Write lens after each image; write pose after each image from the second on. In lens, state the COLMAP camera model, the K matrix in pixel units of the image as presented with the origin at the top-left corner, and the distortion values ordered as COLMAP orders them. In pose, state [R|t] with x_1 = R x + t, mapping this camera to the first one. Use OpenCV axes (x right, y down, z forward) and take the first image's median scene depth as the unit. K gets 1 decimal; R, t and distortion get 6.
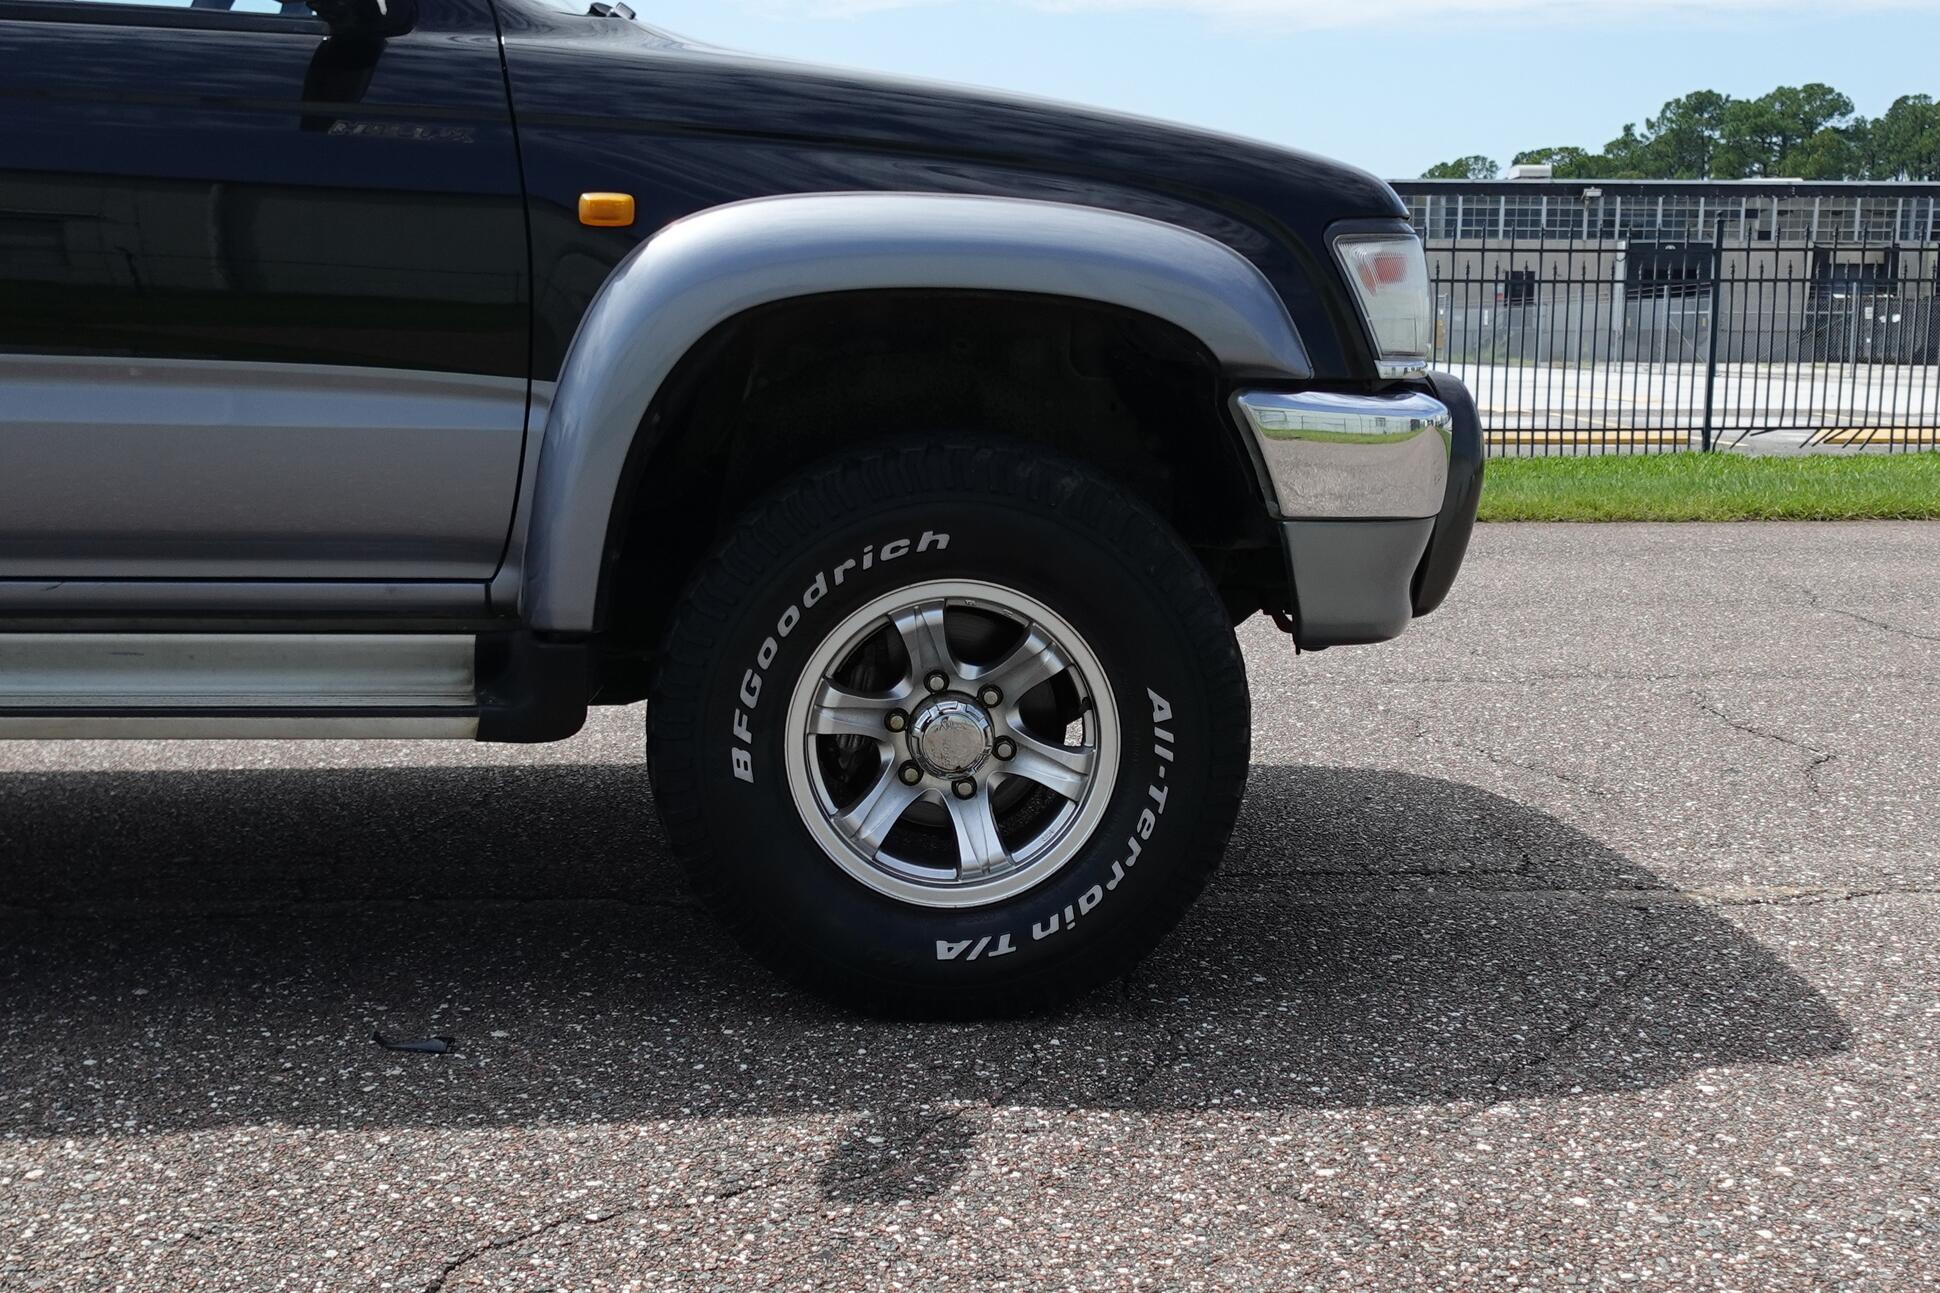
lens RADIAL K [[1996.7, 0, 1009.2], [0, 1996.7, 643.7], [0, 0, 1]] dist [0.000949, 0.010279]
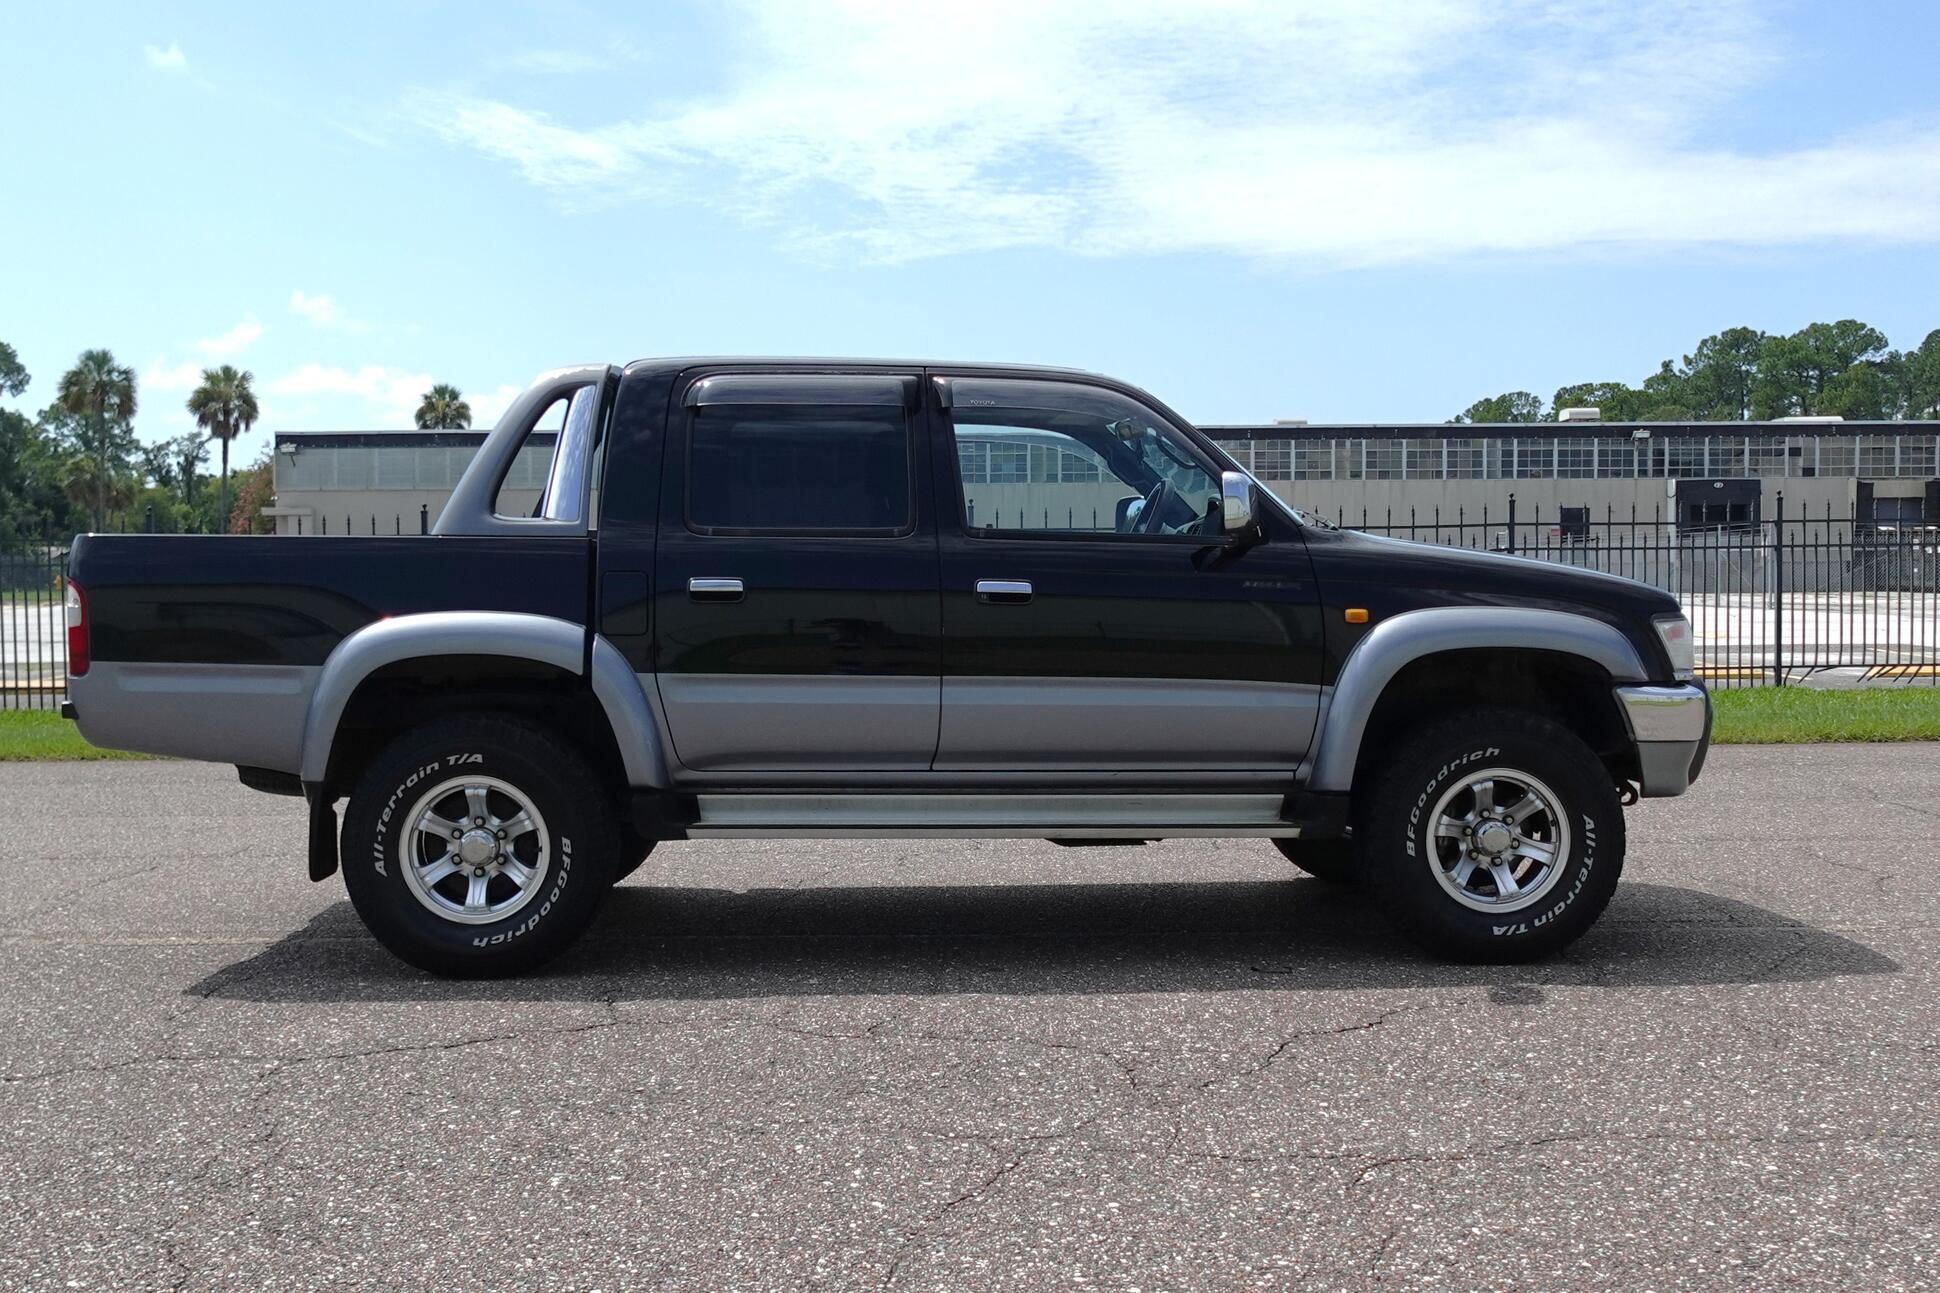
lens RADIAL K [[2031.5, 0, 968.1], [0, 2031.5, 595.8], [0, 0, 1]] dist [-0.006038, 0.023961]
pose [[0.999292, -0.010509, -0.036125, -0.209687], [0.005464, 0.990553, -0.137020, 0.033780], [0.037224, 0.136726, 0.989909, -0.526253]]
